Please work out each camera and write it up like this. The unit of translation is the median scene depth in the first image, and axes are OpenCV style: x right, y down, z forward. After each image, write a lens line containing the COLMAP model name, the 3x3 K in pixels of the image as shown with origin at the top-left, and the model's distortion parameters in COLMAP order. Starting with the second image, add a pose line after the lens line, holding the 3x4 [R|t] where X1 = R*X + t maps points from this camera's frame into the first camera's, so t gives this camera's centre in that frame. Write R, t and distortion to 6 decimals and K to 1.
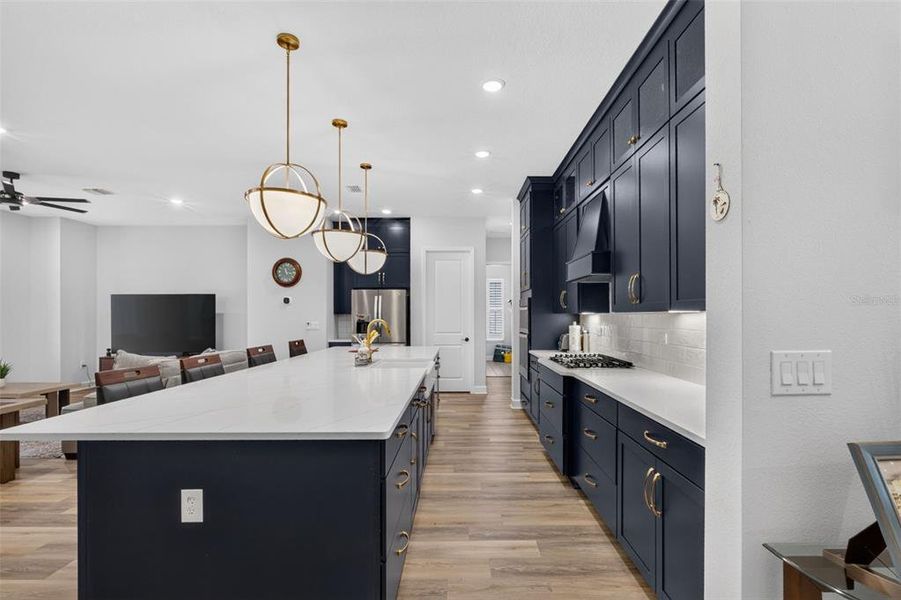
lens RADIAL K [[409.8, 0, 457.7], [0, 409.8, 315.4], [0, 0, 1]] dist [-0.010402, 0.002155]
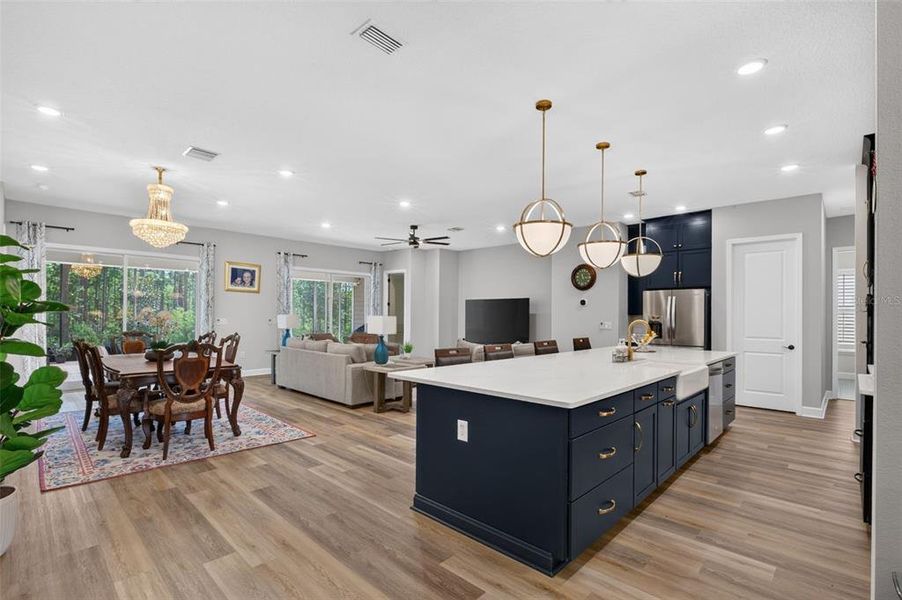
lens RADIAL K [[410.2, 0, 457.3], [0, 410.2, 314.6], [0, 0, 1]] dist [-0.010402, 0.002155]
pose [[0.729333, 0.007013, -0.684123, 0.177310], [-0.009783, 0.999952, -0.000178, -0.000257], [0.684089, 0.006823, 0.729367, -0.086764]]
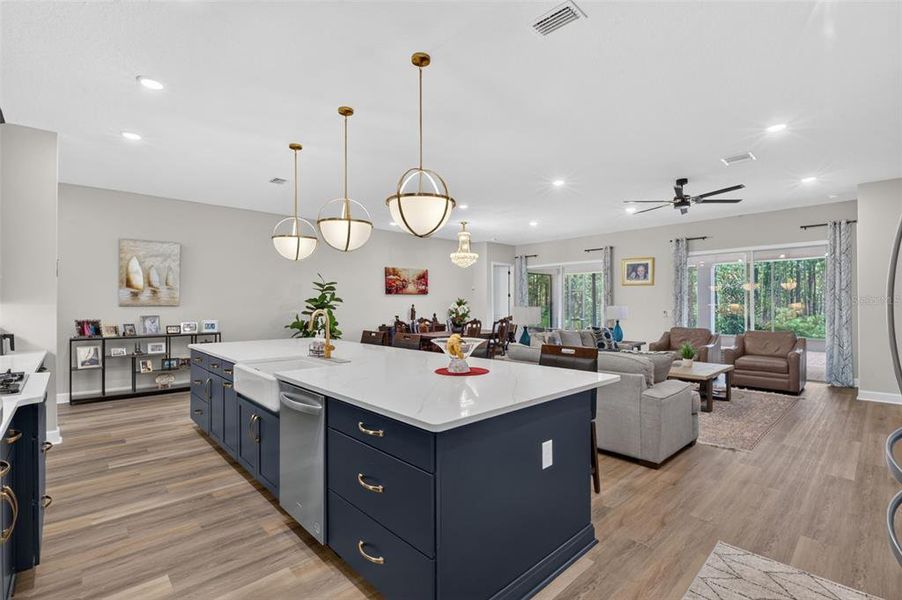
lens RADIAL K [[410.2, 0, 458.2], [0, 410.2, 302.6], [0, 0, 1]] dist [-0.010402, 0.002155]
pose [[-0.719587, -0.003201, -0.694395, 0.186071], [0.002250, 0.999973, -0.006941, 0.000981], [0.694399, -0.006557, -0.719560, 1.751644]]
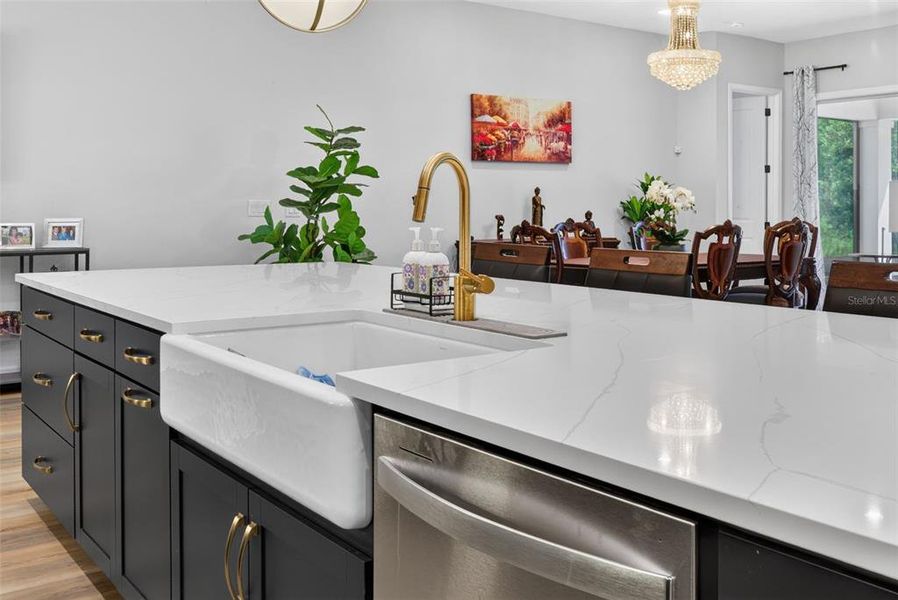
lens RADIAL K [[897.9, 0, 442.9], [0, 897.9, 206.2], [0, 0, 1]] dist [0.011715, 0.000000]
pose [[-0.806557, -0.003030, -0.591148, 0.126079], [-0.003800, 0.999993, 0.000060, 0.039421], [0.591144, 0.002294, -0.806563, 1.390164]]
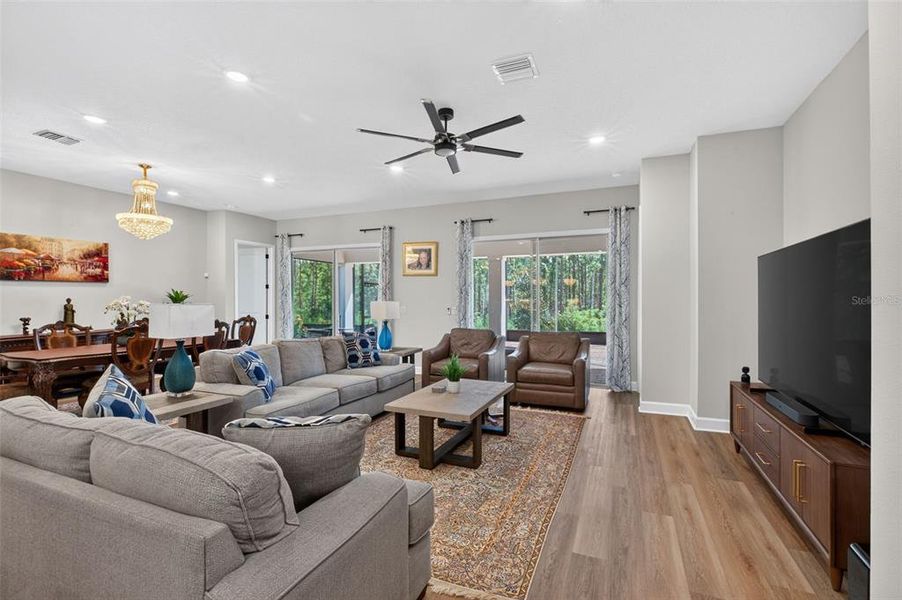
lens RADIAL K [[410.2, 0, 453.7], [0, 410.2, 299.3], [0, 0, 1]] dist [-0.010402, 0.002155]
pose [[-0.382965, -0.001236, -0.923762, -0.506933], [-0.000074, 0.999999, -0.001307, -0.000902], [0.923763, -0.000432, -0.382965, 1.646036]]
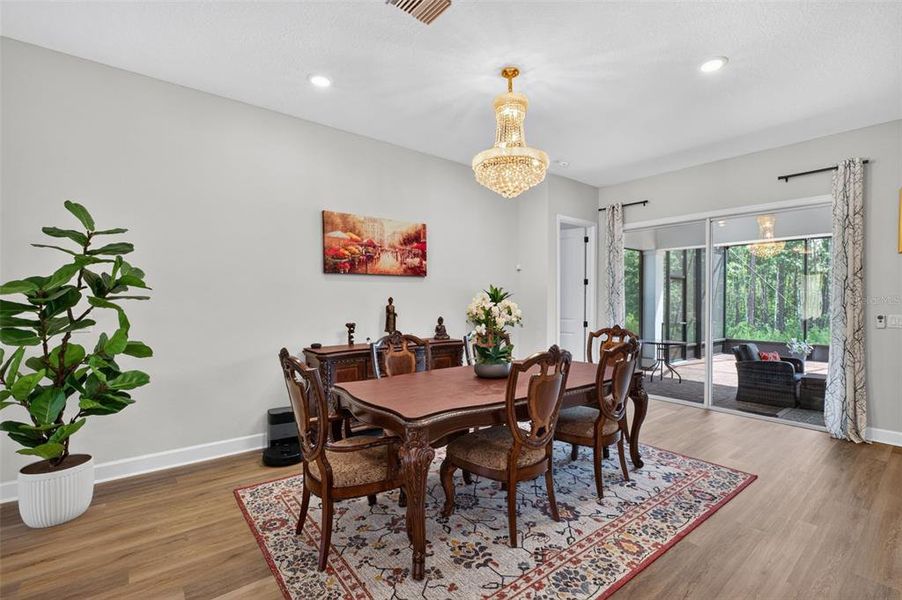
lens RADIAL K [[410.2, 0, 448.2], [0, 410.2, 306.3], [0, 0, 1]] dist [-0.010402, 0.002155]
pose [[-0.779881, 0.007423, -0.625884, -0.763674], [-0.003116, 0.999871, 0.015741, -0.000310], [0.625921, 0.014227, -0.779757, 0.746741]]
